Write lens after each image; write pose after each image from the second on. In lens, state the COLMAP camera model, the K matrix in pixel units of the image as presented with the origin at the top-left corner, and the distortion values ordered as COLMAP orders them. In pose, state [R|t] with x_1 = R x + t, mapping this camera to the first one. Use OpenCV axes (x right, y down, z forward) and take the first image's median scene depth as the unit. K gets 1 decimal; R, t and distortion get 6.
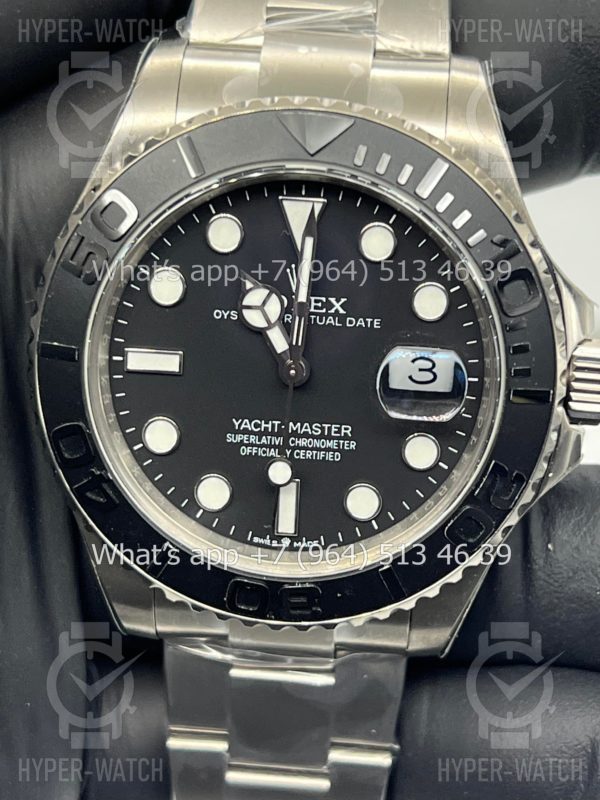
lens RADIAL K [[1830.9, 0, 300.0], [0, 1830.9, 400.0], [0, 0, 1]] dist [0.234975, 0.367402]
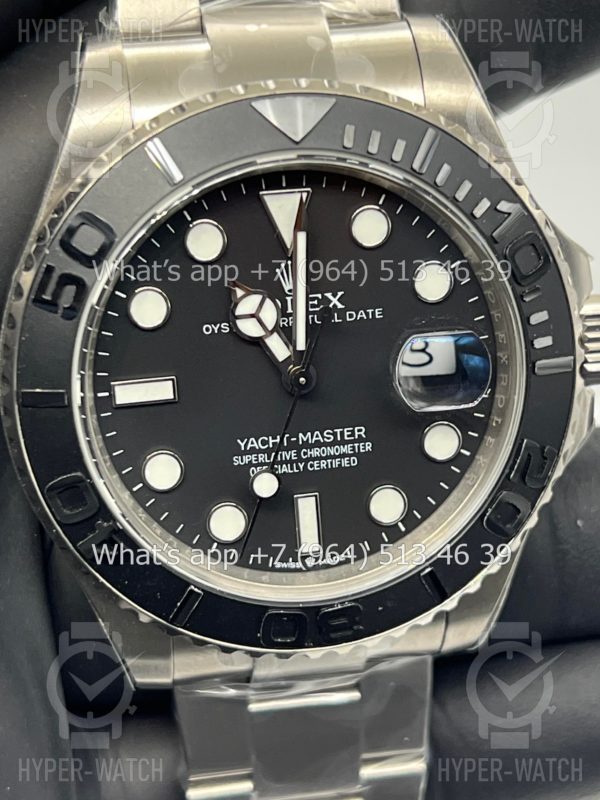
lens RADIAL K [[1830.9, 0, 300.0], [0, 1830.9, 400.0], [0, 0, 1]] dist [0.234975, 0.367402]
pose [[0.968881, -0.159539, 0.189254, -0.177368], [0.153071, 0.987029, 0.048410, -0.049046], [-0.194523, -0.017934, 0.980734, 0.098342]]
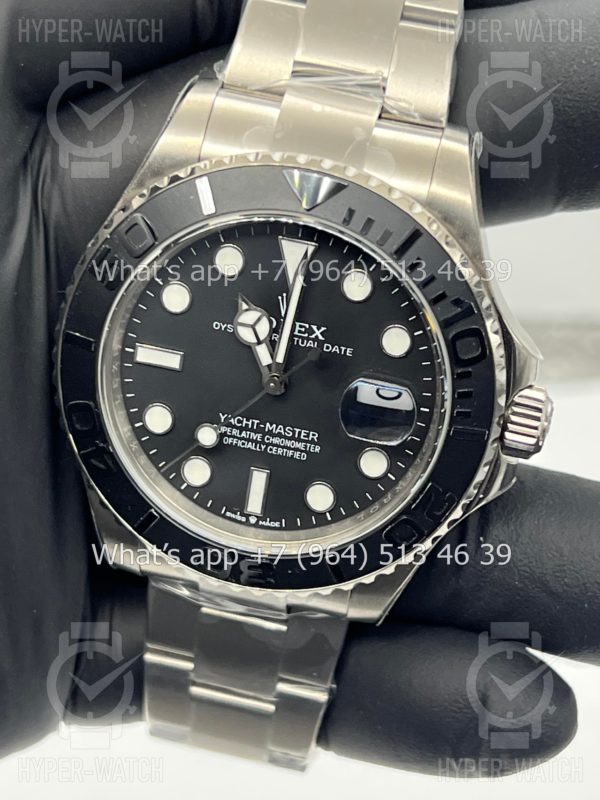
lens RADIAL K [[1830.9, 0, 300.0], [0, 1830.9, 400.0], [0, 0, 1]] dist [0.234975, 0.367402]
pose [[0.989235, 0.133351, -0.060267, 0.084670], [-0.124688, 0.983661, 0.129859, -0.158319], [0.076599, -0.120946, 0.989699, -0.161679]]
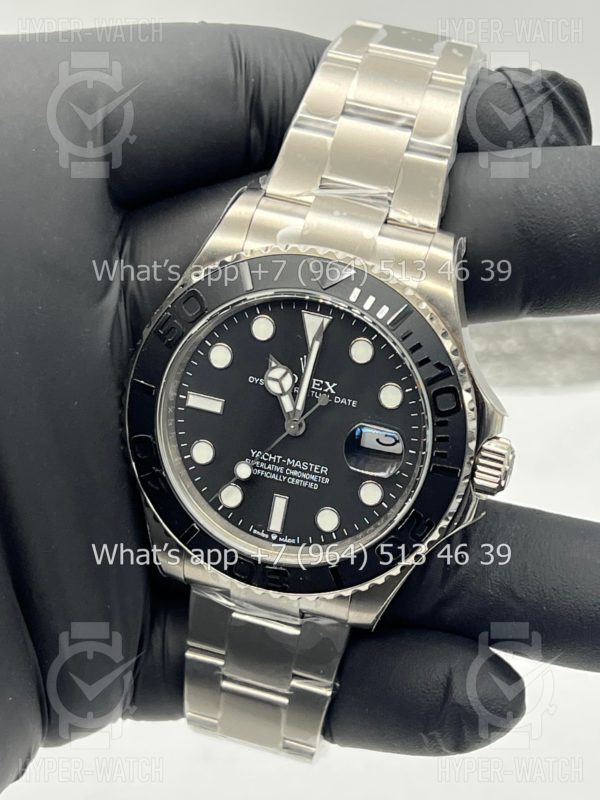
lens RADIAL K [[1830.9, 0, 300.0], [0, 1830.9, 400.0], [0, 0, 1]] dist [0.234975, 0.367402]
pose [[0.978643, 0.167095, -0.119734, 0.174617], [-0.161519, 0.985340, 0.054917, -0.118127], [0.127156, -0.034405, 0.991286, -0.471478]]
